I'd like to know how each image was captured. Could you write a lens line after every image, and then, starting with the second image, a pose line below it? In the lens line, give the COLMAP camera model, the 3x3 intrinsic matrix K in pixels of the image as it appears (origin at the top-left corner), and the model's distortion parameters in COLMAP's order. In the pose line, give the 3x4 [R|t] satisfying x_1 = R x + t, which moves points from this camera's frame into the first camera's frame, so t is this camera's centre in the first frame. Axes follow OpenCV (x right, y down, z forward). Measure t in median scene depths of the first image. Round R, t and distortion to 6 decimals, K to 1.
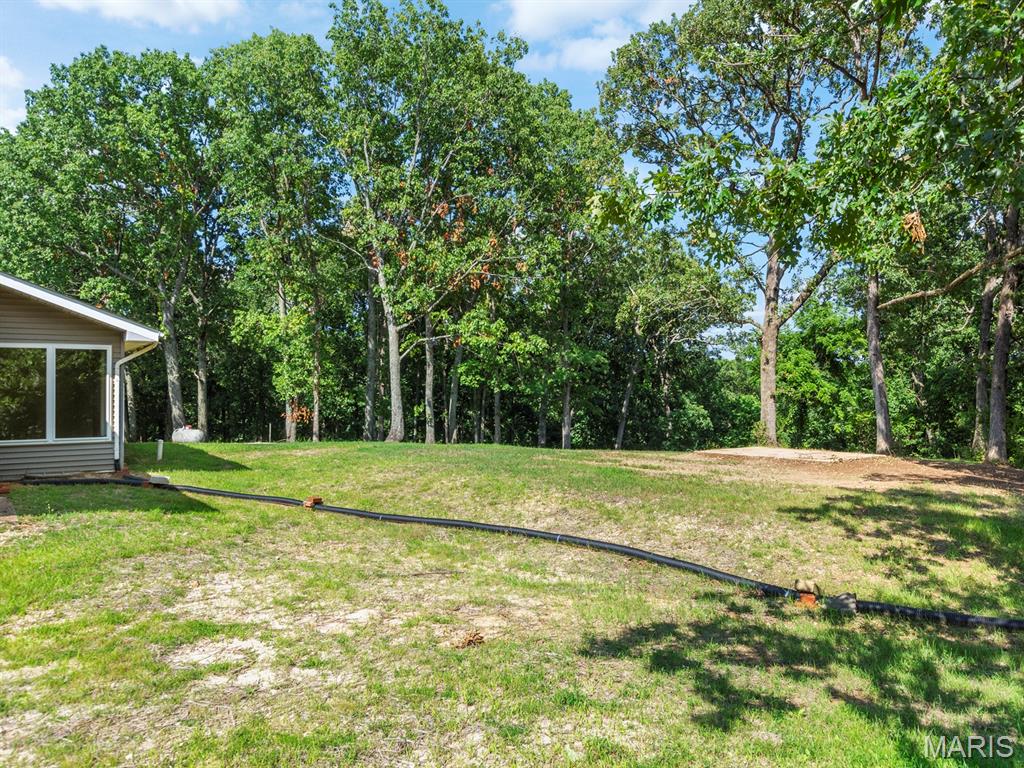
lens RADIAL K [[783.7, 0, 519.7], [0, 783.7, 390.0], [0, 0, 1]] dist [-0.001083, 0.007265]
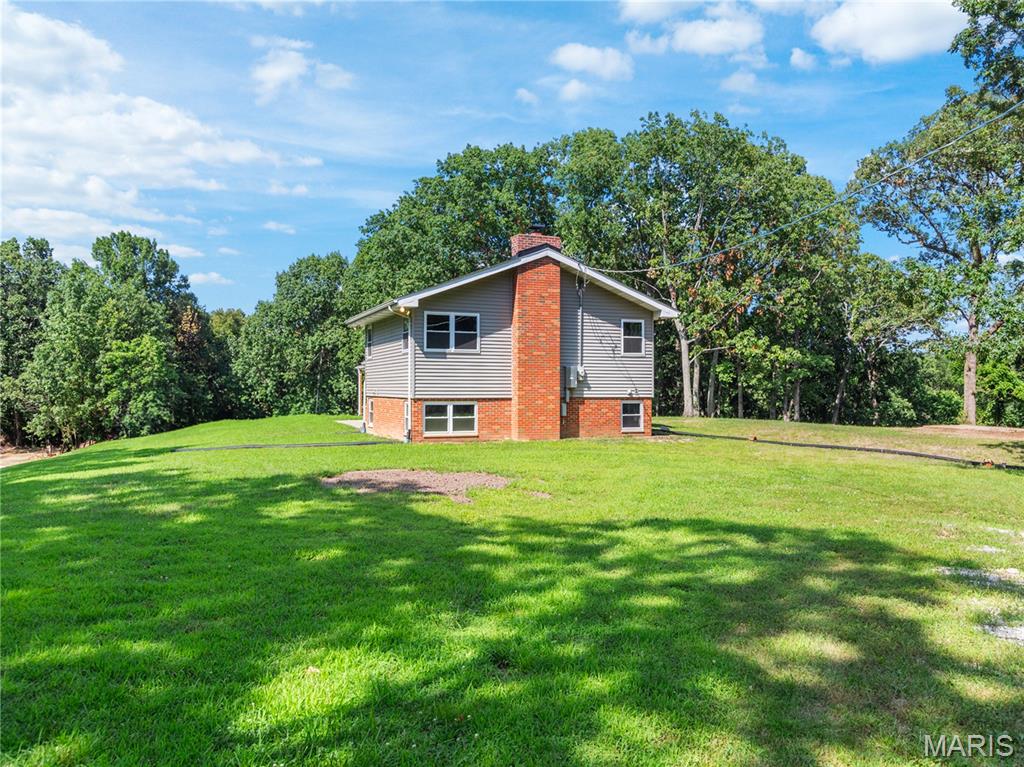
lens RADIAL K [[783.7, 0, 510.6], [0, 783.7, 378.0], [0, 0, 1]] dist [-0.001083, 0.007265]
pose [[0.976294, 0.013365, -0.216036, -0.160815], [-0.013327, 0.999910, 0.001630, -0.009789], [0.216038, 0.001288, 0.976384, -0.482748]]
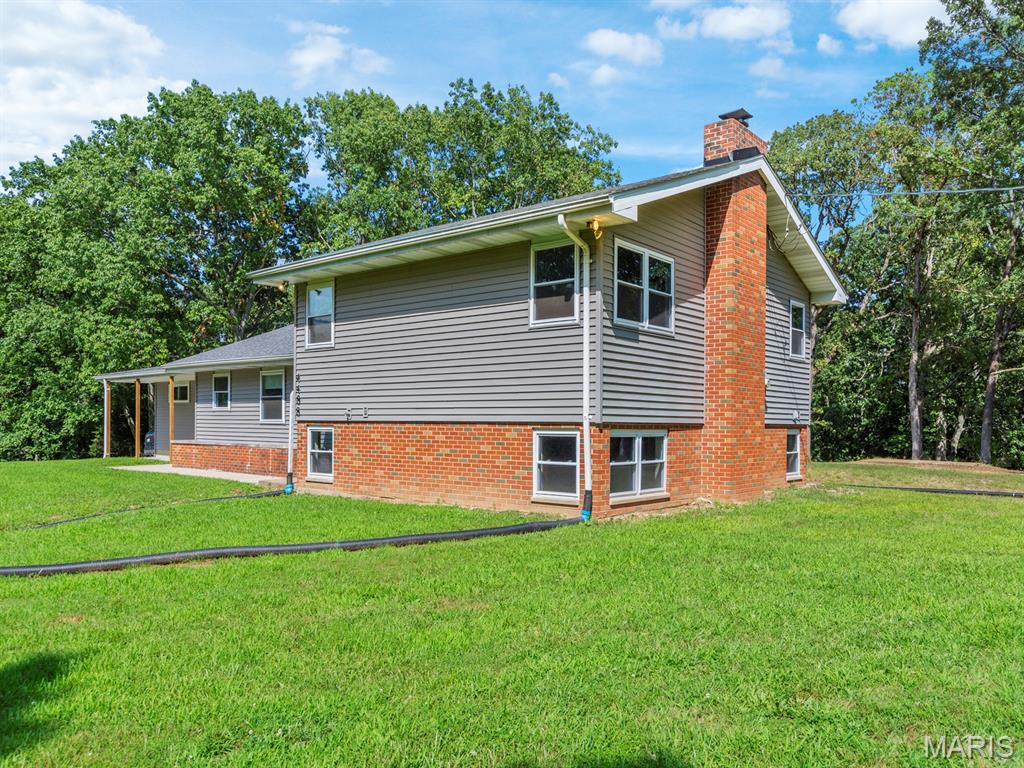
lens RADIAL K [[783.7, 0, 502.2], [0, 783.7, 421.4], [0, 0, 1]] dist [-0.001083, 0.007265]
pose [[0.963479, 0.023595, 0.266742, -0.479872], [-0.025404, 0.999672, 0.003331, 0.007779], [-0.266576, -0.009986, 0.963762, -0.161393]]
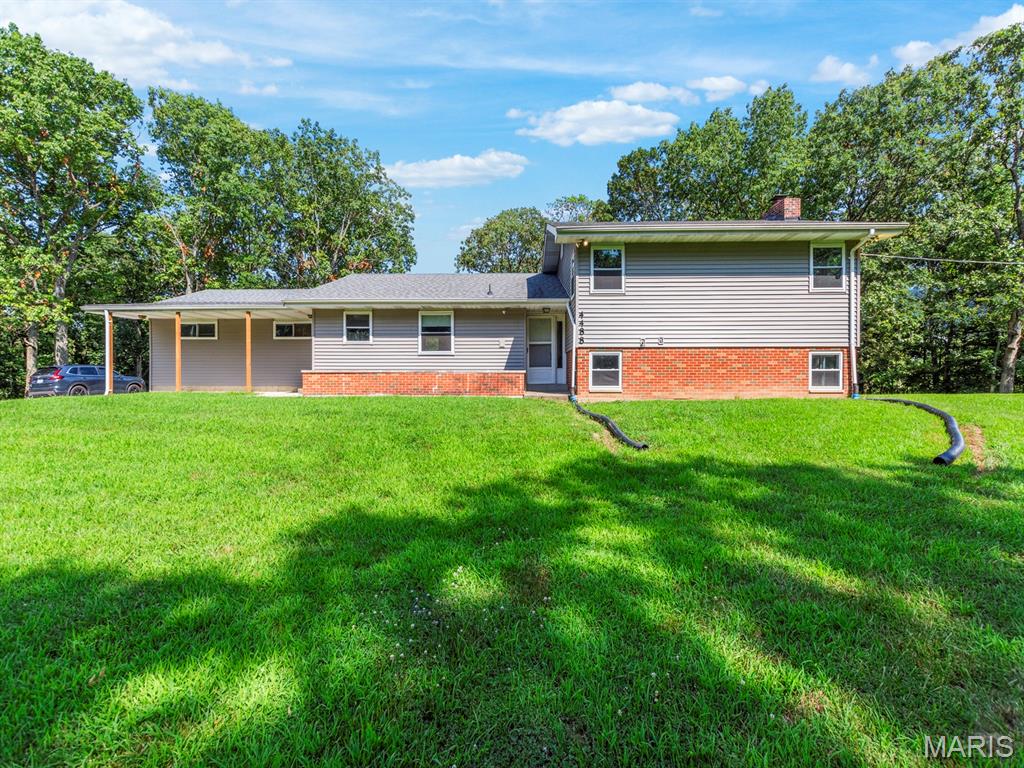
lens RADIAL K [[443.0, 0, 511.5], [0, 443.0, 380.8], [0, 0, 1]] dist [0.005461, 0.000332]
pose [[0.580276, 0.010425, 0.814353, -0.745198], [-0.017311, 0.999850, -0.000465, 0.035070], [-0.814236, -0.013827, 0.580370, 0.117073]]
